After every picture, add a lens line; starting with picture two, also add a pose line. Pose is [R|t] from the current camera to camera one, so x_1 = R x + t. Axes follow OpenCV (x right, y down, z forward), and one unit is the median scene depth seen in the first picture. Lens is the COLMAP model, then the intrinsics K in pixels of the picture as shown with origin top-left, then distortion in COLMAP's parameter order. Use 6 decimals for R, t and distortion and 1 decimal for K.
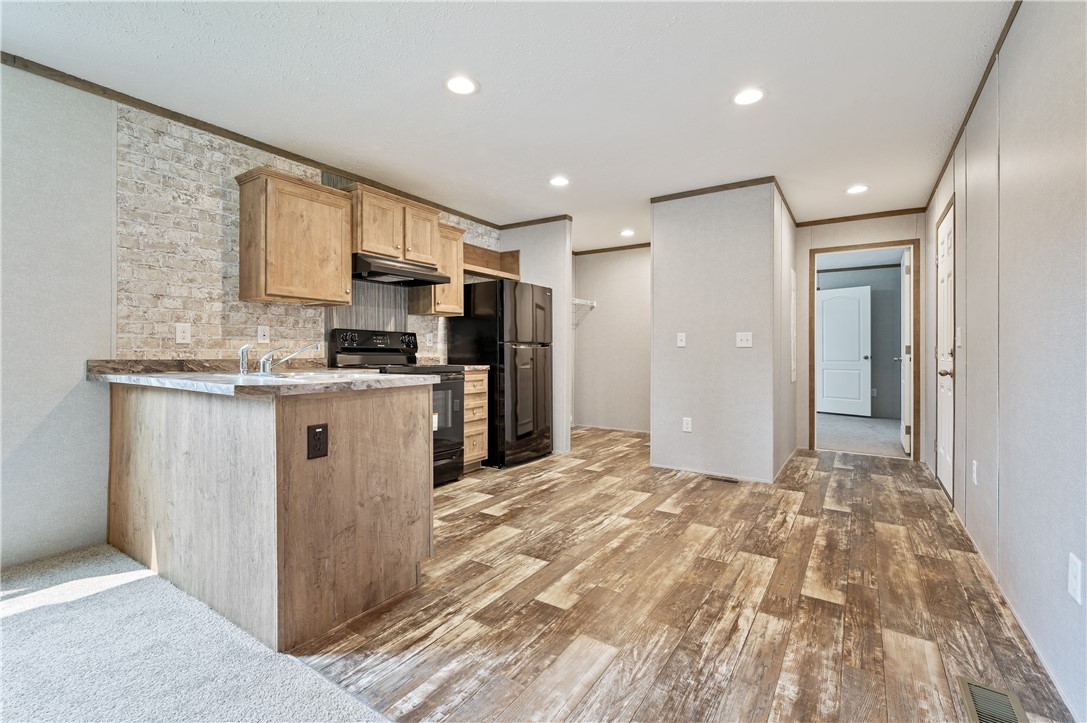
lens RADIAL K [[479.1, 0, 545.1], [0, 479.1, 349.3], [0, 0, 1]] dist [-0.000453, 0.000159]
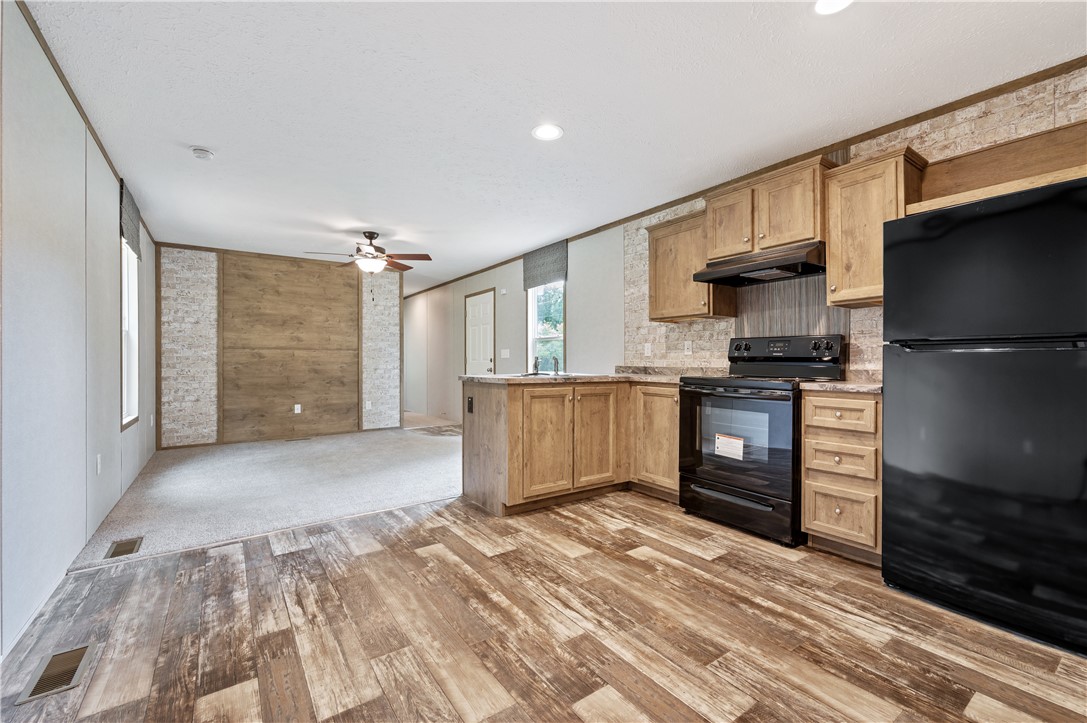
lens RADIAL K [[456.2, 0, 543.5], [0, 456.2, 361.5], [0, 0, 1]] dist [-0.001266, -0.000128]
pose [[-0.363468, -0.000786, -0.931606, 0.858148], [0.005475, 0.999981, -0.002979, 0.008577], [0.931591, -0.006183, -0.363457, 1.389878]]
